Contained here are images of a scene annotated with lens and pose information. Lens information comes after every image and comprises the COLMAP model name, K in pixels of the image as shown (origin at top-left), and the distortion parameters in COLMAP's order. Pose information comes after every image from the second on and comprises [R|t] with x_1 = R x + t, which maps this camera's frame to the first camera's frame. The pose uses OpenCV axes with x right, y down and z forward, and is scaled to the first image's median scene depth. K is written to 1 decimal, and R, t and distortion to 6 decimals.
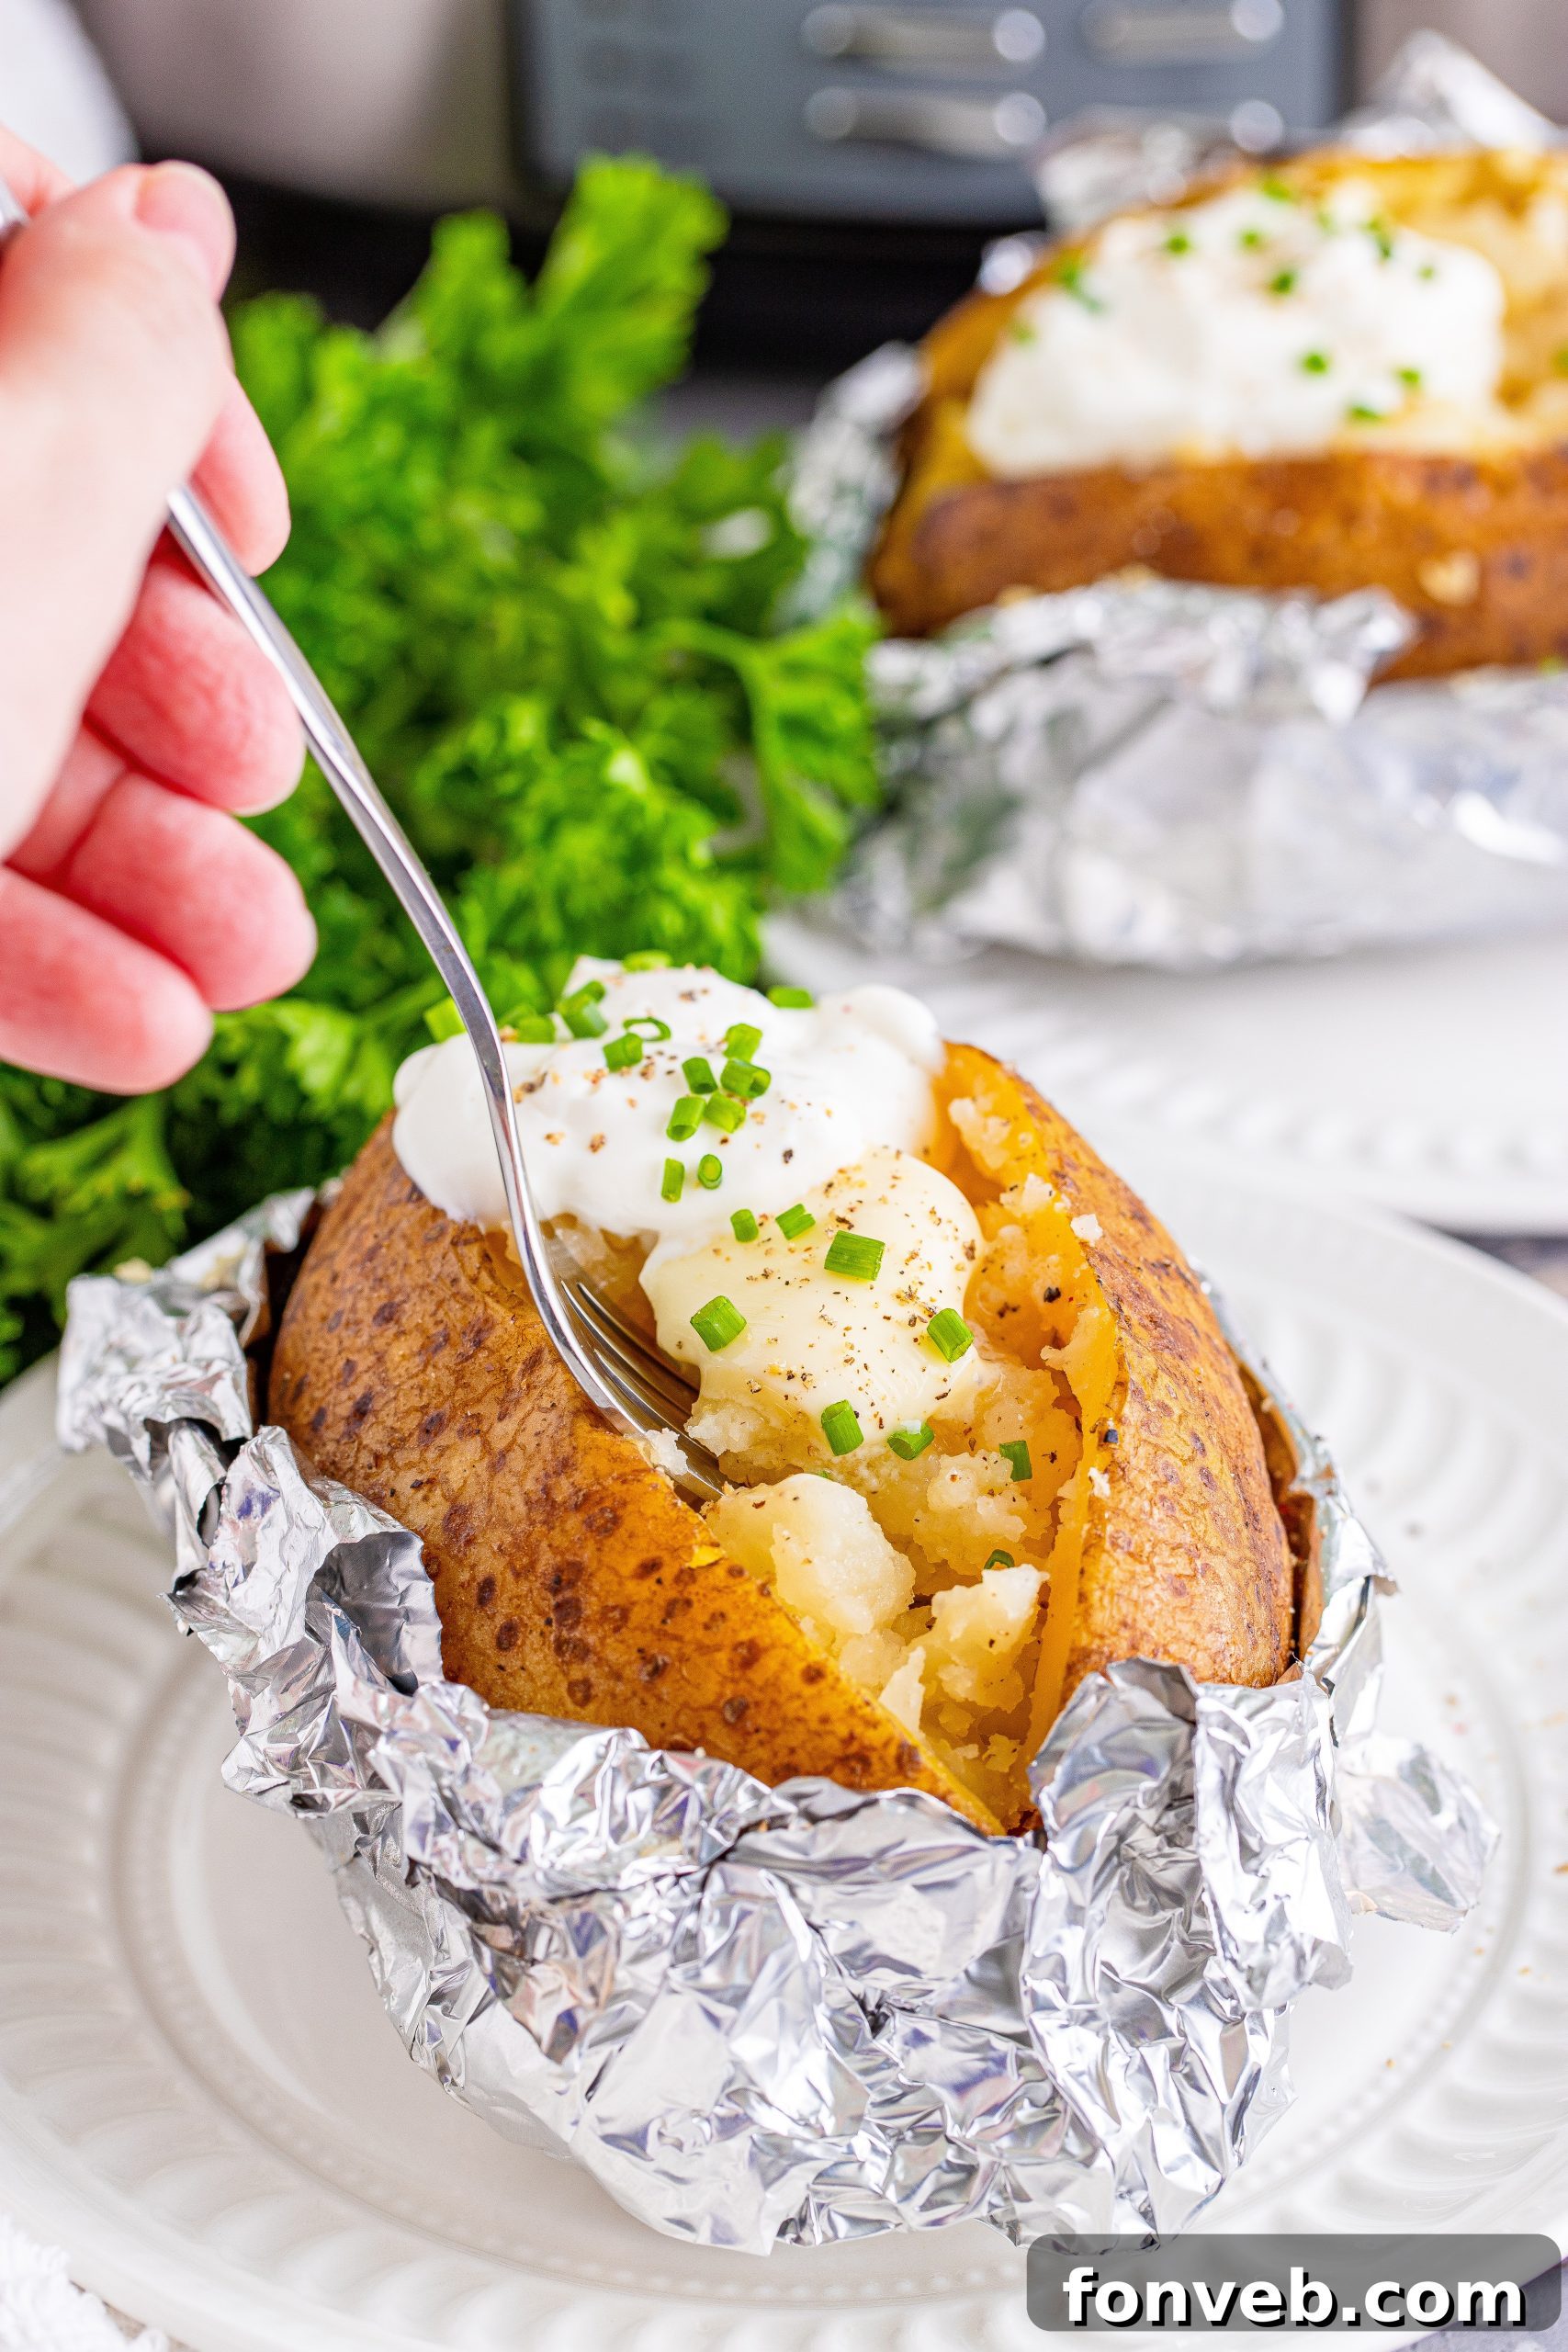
lens RADIAL K [[8064.6, 0, 786.5], [0, 8064.6, 1046.7], [0, 0, 1]] dist [-2.467746, 78.703731]
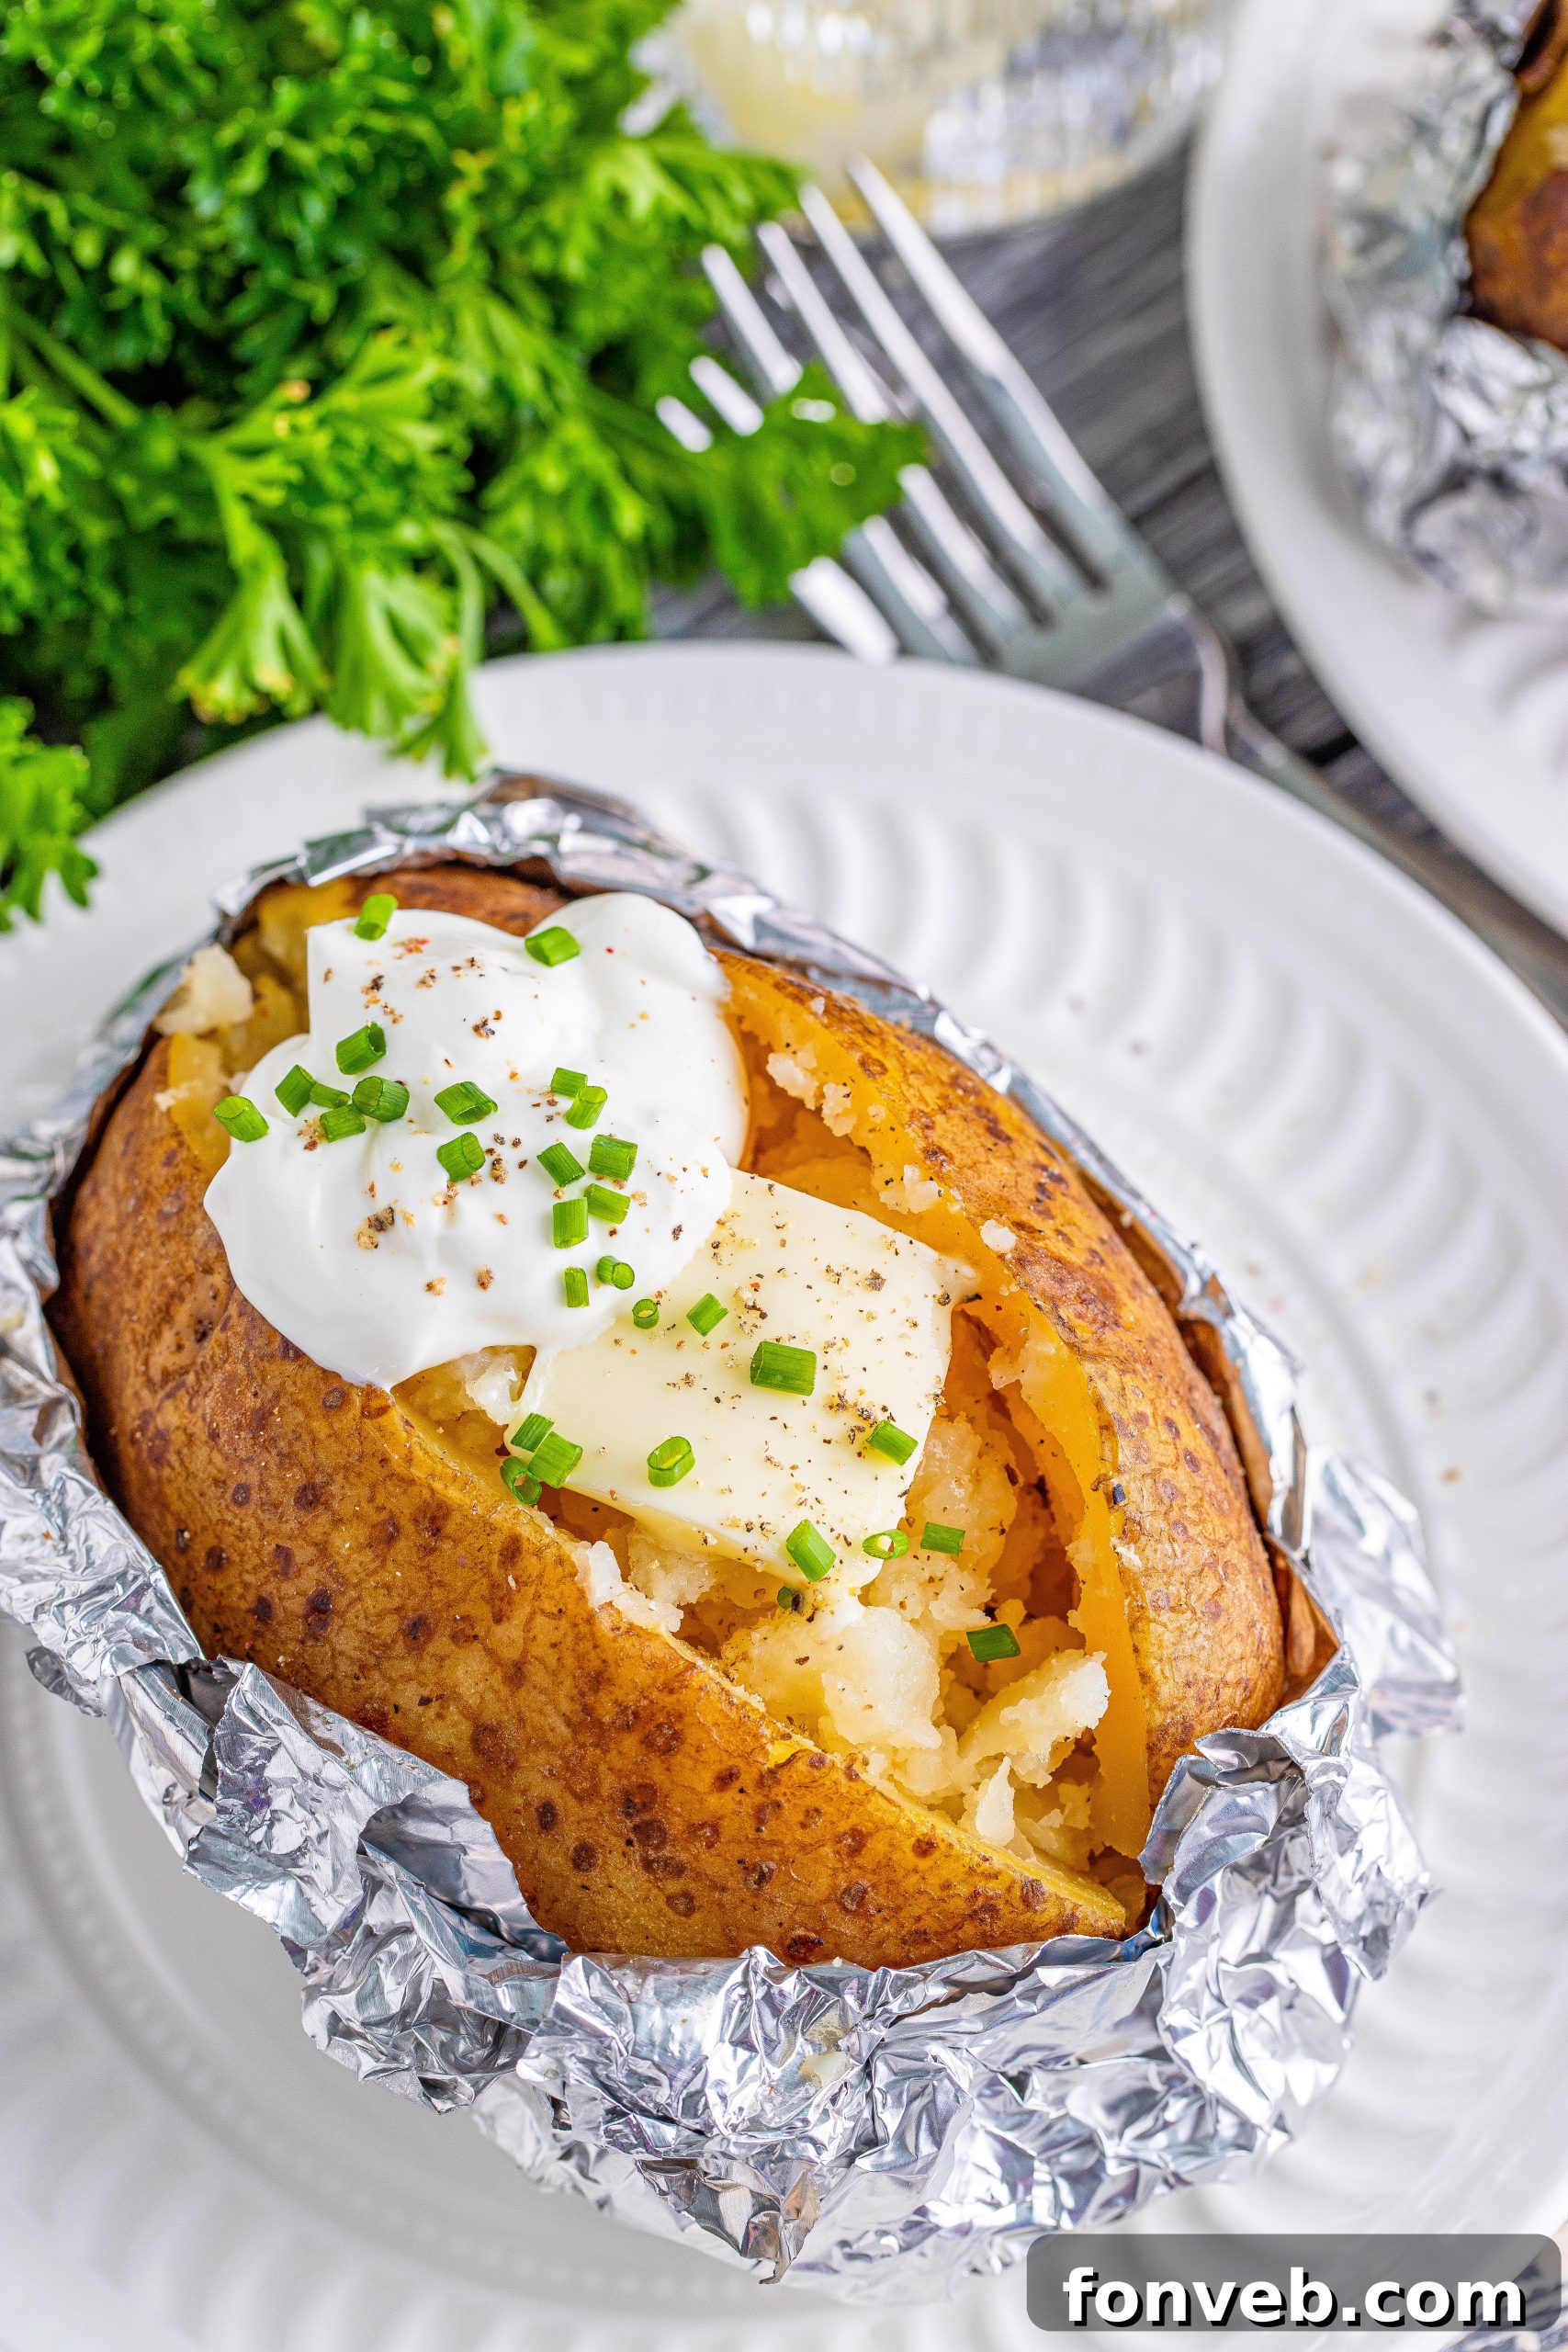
lens RADIAL K [[7856.1, 0, 784.0], [0, 7856.1, 1176.0], [0, 0, 1]] dist [-0.026082, 0.947366]
pose [[0.928482, -0.305593, 0.211029, -0.191222], [0.163255, 0.846244, 0.507168, -0.484449], [-0.333569, -0.436445, 0.835612, 0.223154]]
